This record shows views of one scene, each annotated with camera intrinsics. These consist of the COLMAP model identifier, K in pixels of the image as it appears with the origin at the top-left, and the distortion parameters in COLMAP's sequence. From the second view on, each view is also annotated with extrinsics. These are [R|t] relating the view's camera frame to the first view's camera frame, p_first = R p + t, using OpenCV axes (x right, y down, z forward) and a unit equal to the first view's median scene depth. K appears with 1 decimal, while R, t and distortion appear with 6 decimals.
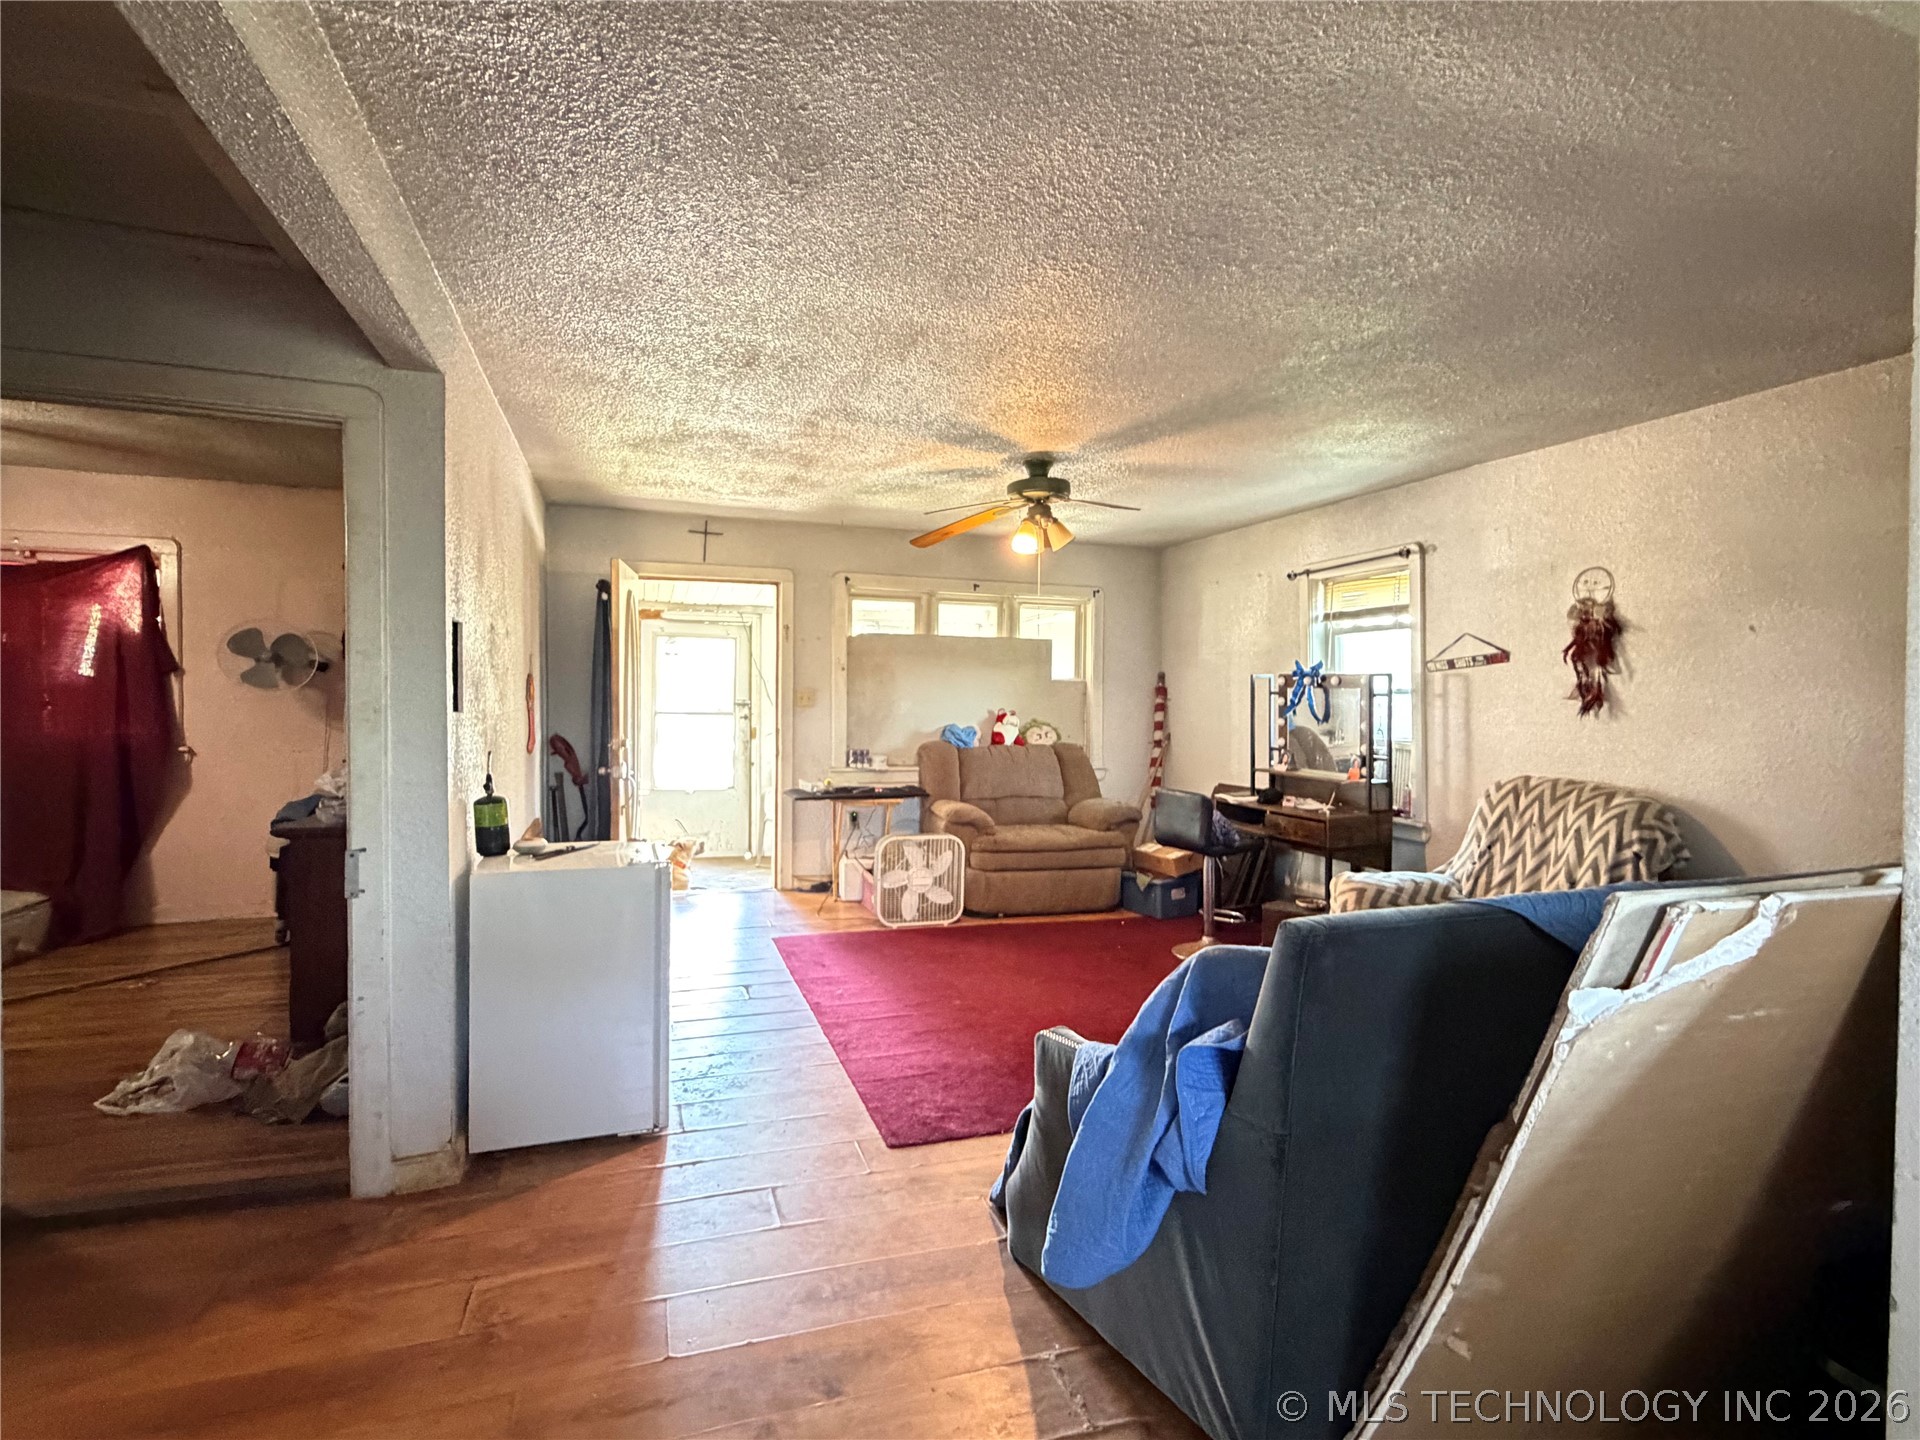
lens RADIAL K [[970.9, 0, 957.7], [0, 970.9, 726.2], [0, 0, 1]] dist [0.004621, 0.001955]
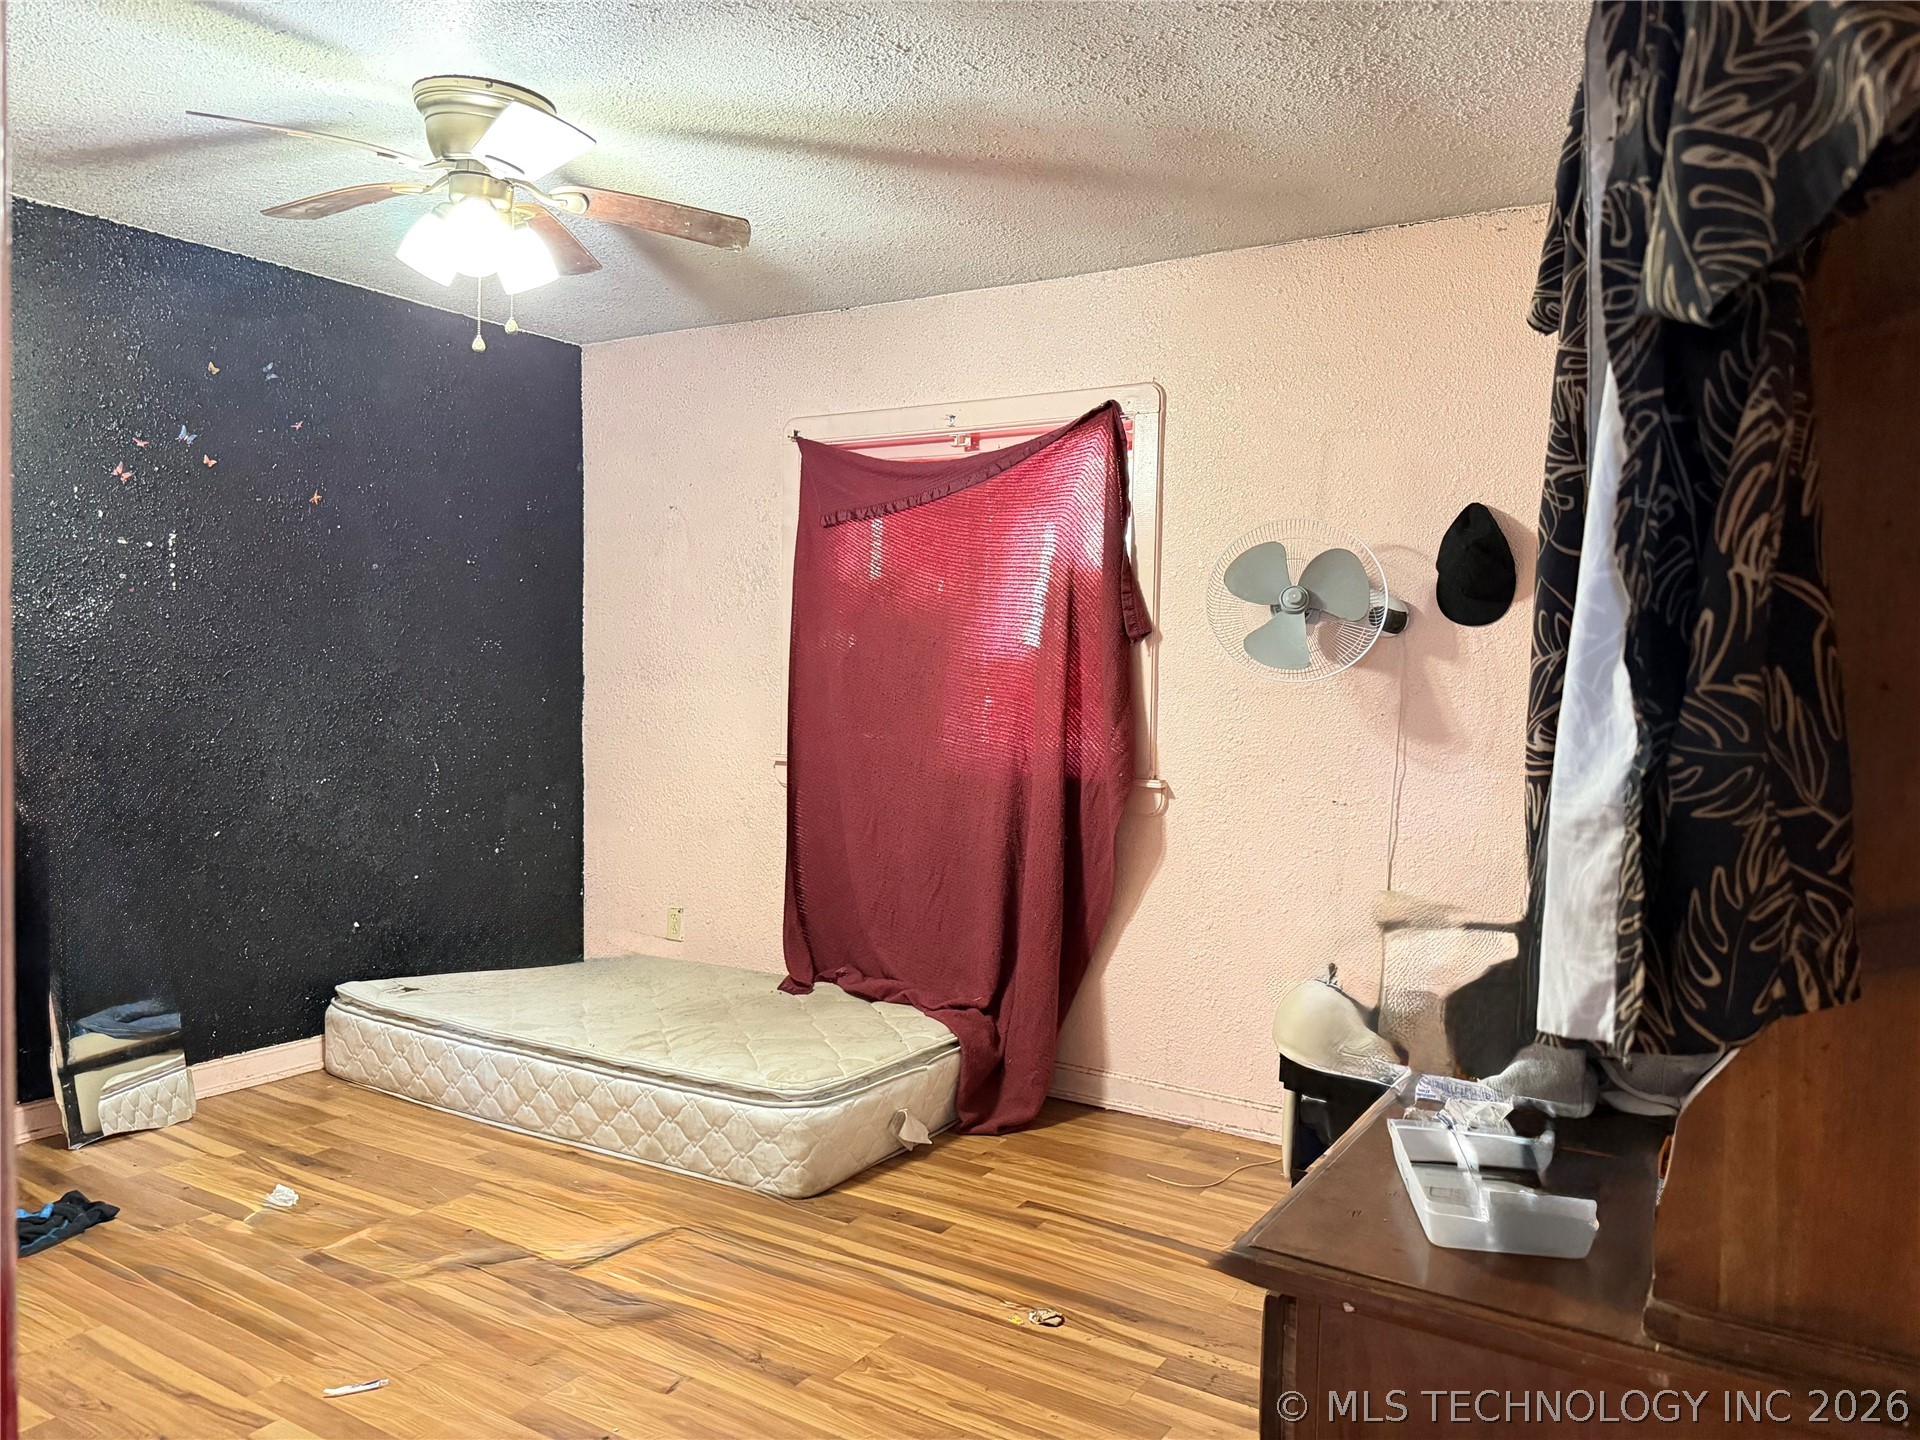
lens RADIAL K [[1337.2, 0, 956.9], [0, 1337.2, 725.8], [0, 0, 1]] dist [0.012251, 0.001019]
pose [[0.637391, 0.036850, -0.769659, -0.315965], [-0.028640, 0.999299, 0.024127, -0.022724], [0.770008, 0.006665, 0.637999, 0.466860]]
